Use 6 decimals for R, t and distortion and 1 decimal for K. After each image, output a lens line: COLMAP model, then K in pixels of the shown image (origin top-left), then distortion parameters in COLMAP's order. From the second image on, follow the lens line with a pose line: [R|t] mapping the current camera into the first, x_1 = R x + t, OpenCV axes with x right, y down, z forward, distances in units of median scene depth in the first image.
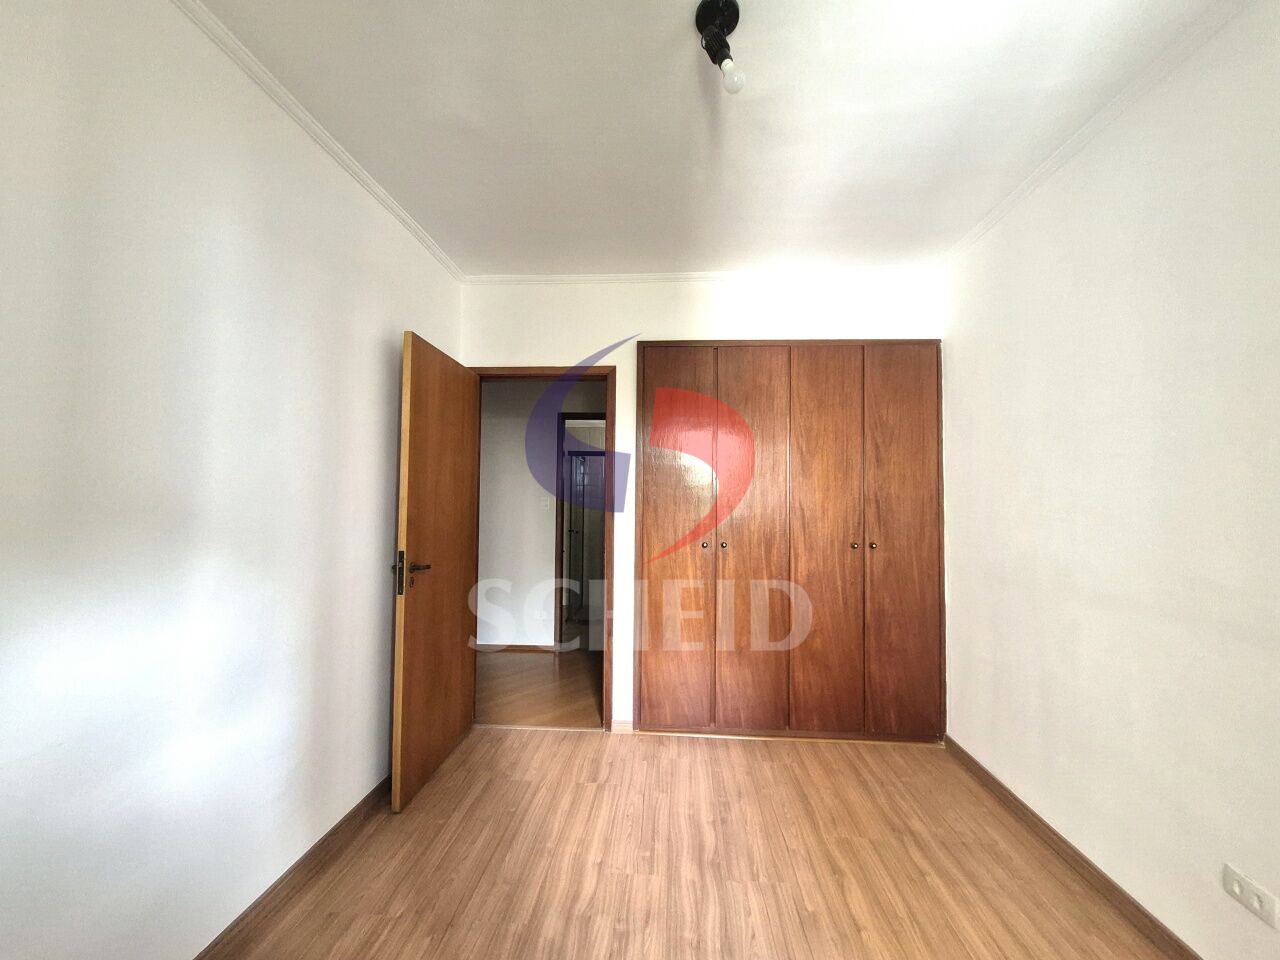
lens RADIAL K [[515.7, 0, 640.0], [0, 515.7, 480.0], [0, 0, 1]] dist [-0.000282, 0.000184]
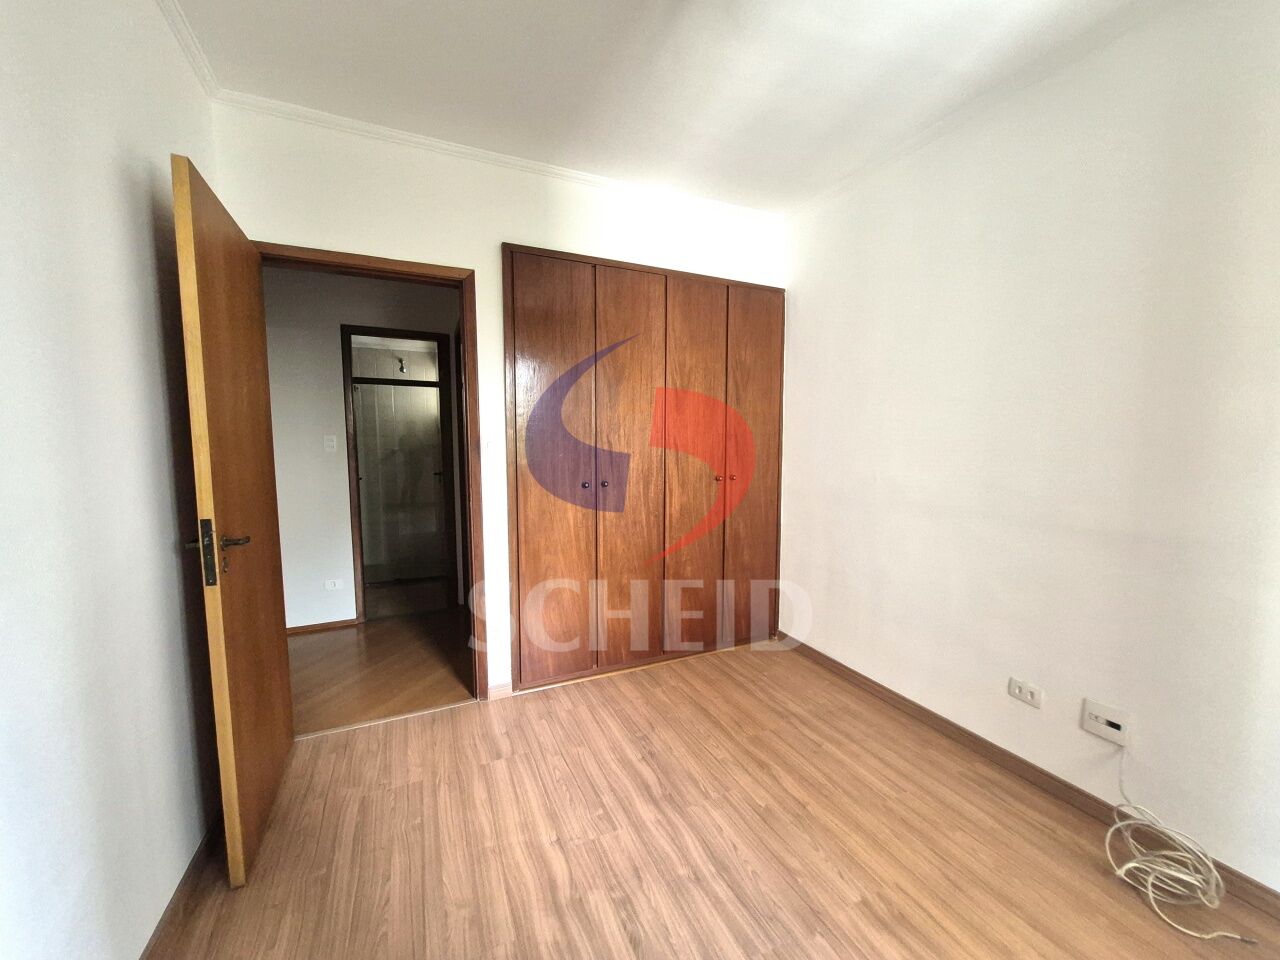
lens RADIAL K [[514.1, 0, 652.4], [0, 514.1, 485.6], [0, 0, 1]] dist [-0.000908, -0.000587]
pose [[0.872511, -0.054537, 0.485542, -0.268349], [-0.009053, 0.991776, 0.127665, 0.008682], [-0.488511, -0.115785, 0.864842, 0.170205]]
